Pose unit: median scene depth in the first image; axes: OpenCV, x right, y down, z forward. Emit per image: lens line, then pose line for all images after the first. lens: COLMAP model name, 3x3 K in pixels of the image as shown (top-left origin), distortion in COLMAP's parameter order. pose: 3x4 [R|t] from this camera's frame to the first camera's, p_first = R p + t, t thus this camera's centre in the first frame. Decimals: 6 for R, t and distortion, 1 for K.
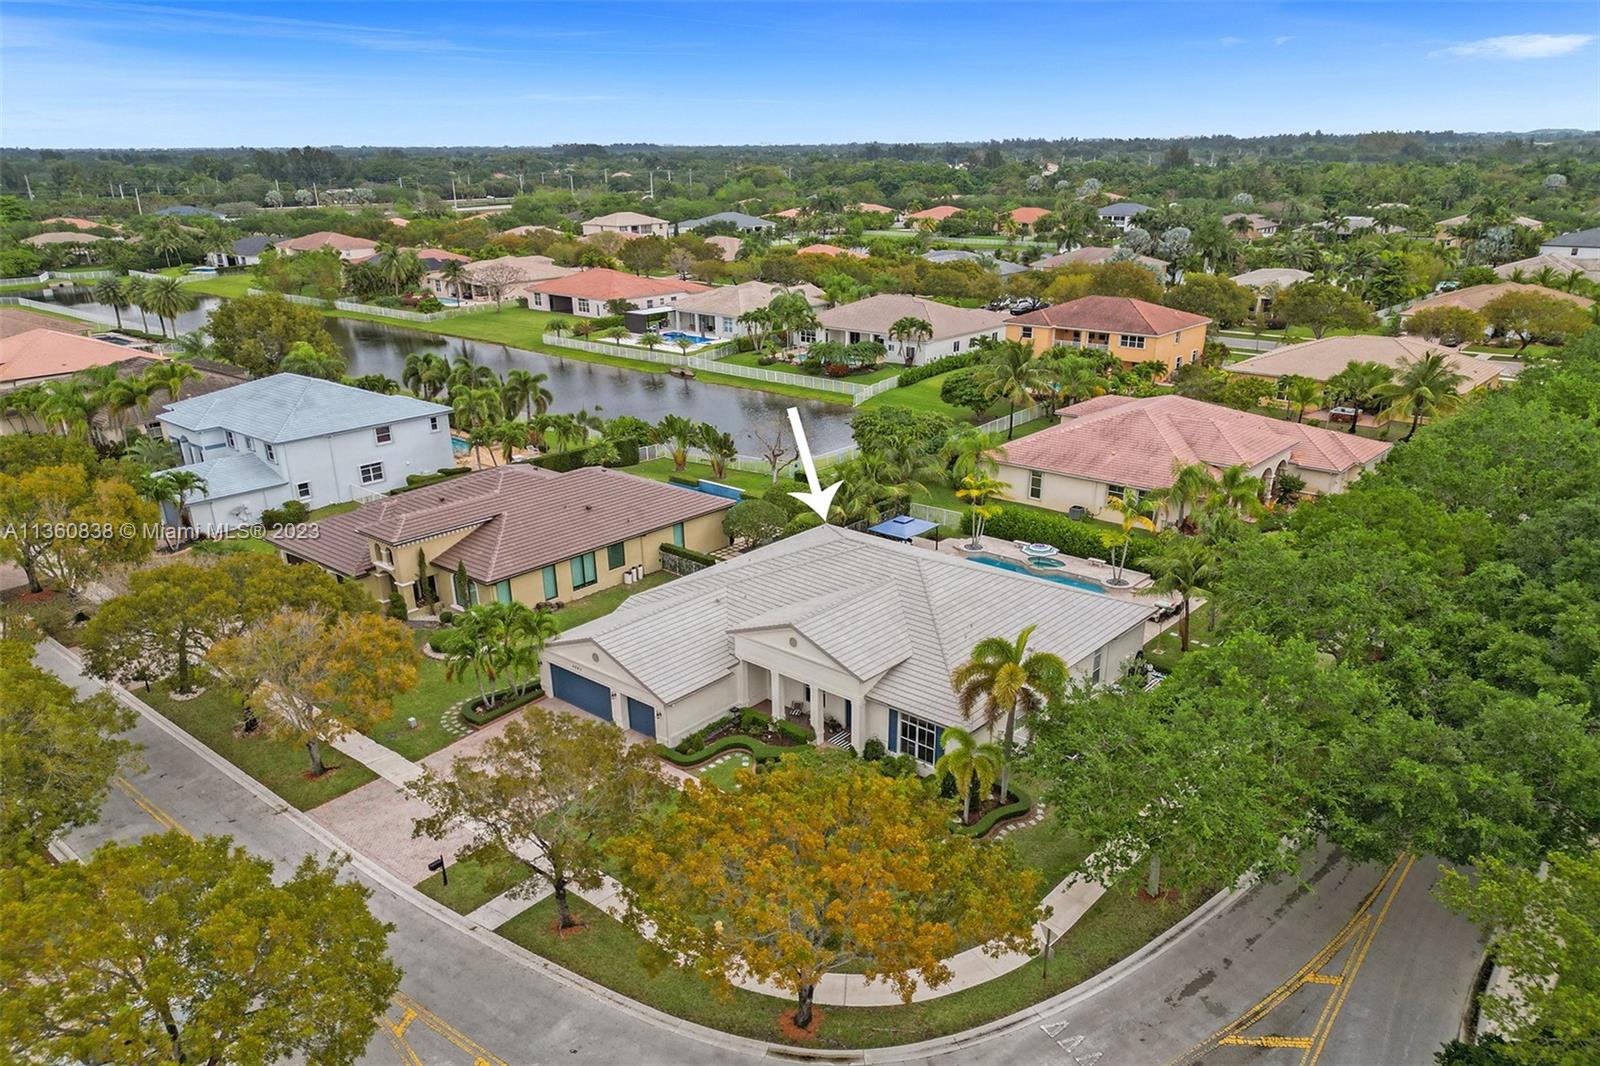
lens RADIAL K [[1158.9, 0, 800.0], [0, 1158.9, 533.0], [0, 0, 1]] dist [0.011926, 0.001026]
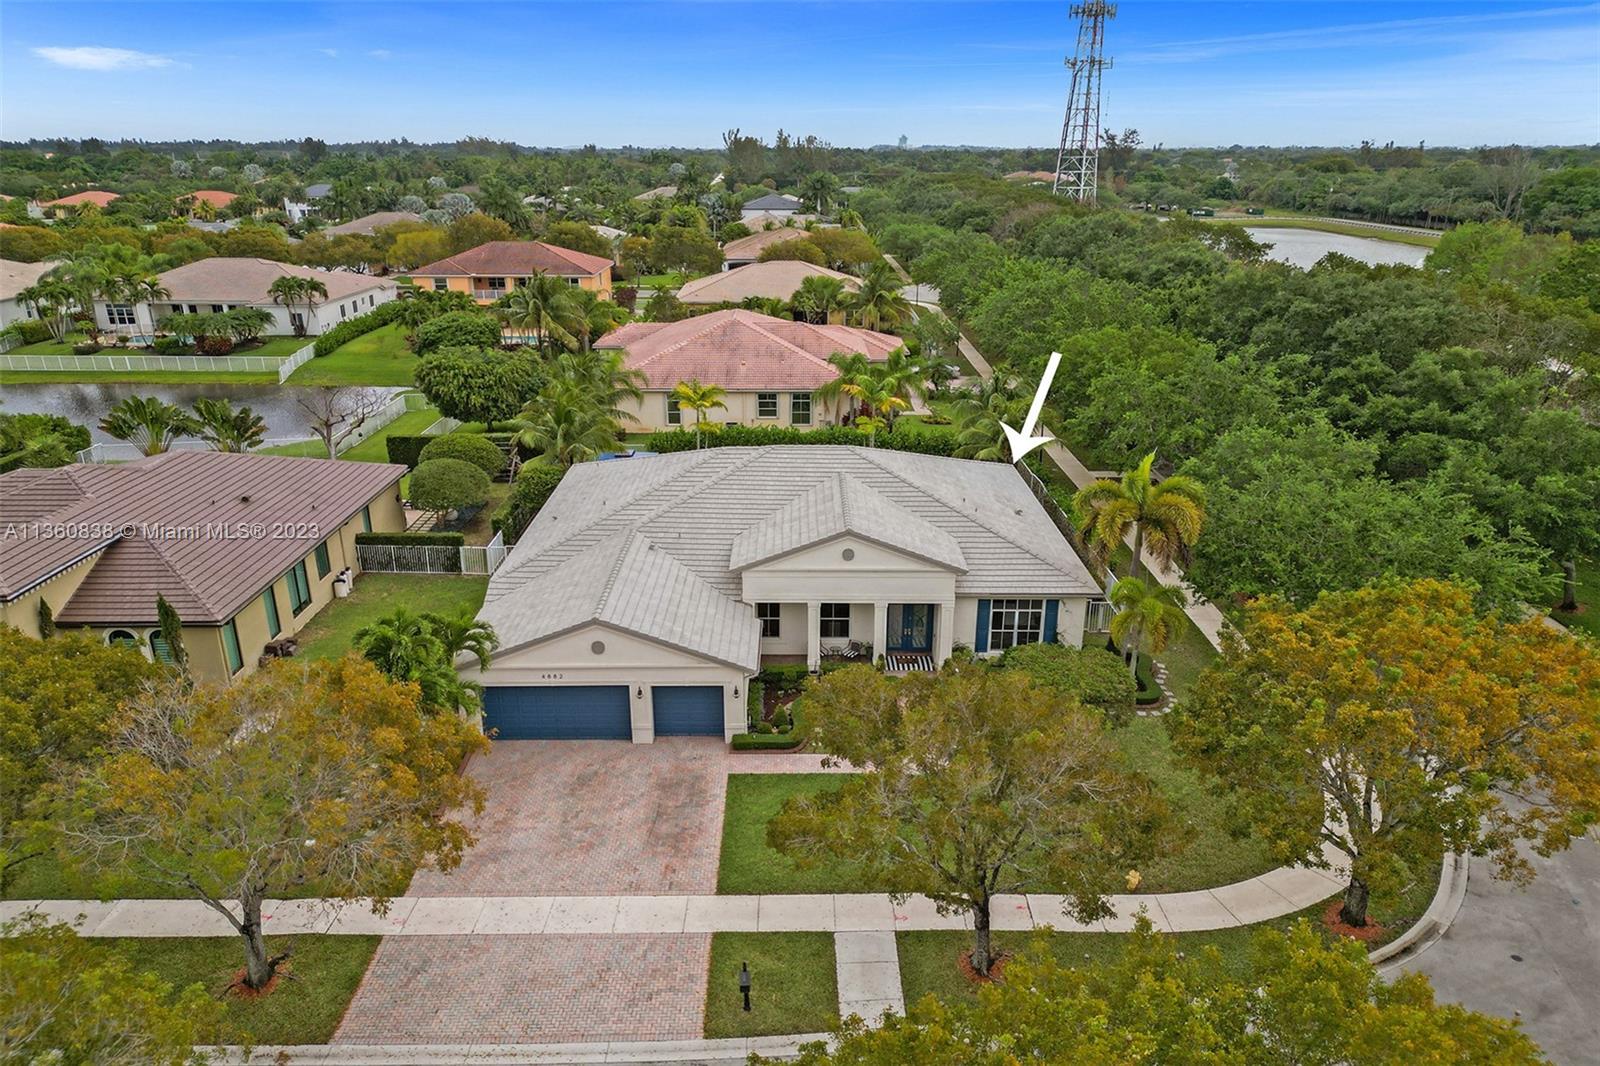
lens RADIAL K [[1158.9, 0, 800.0], [0, 1158.9, 533.0], [0, 0, 1]] dist [0.011926, 0.001026]
pose [[0.745352, -0.193624, 0.637934, -0.364139], [0.198442, 0.977957, 0.064970, 0.016159], [-0.636452, 0.078168, 0.767345, 0.293237]]
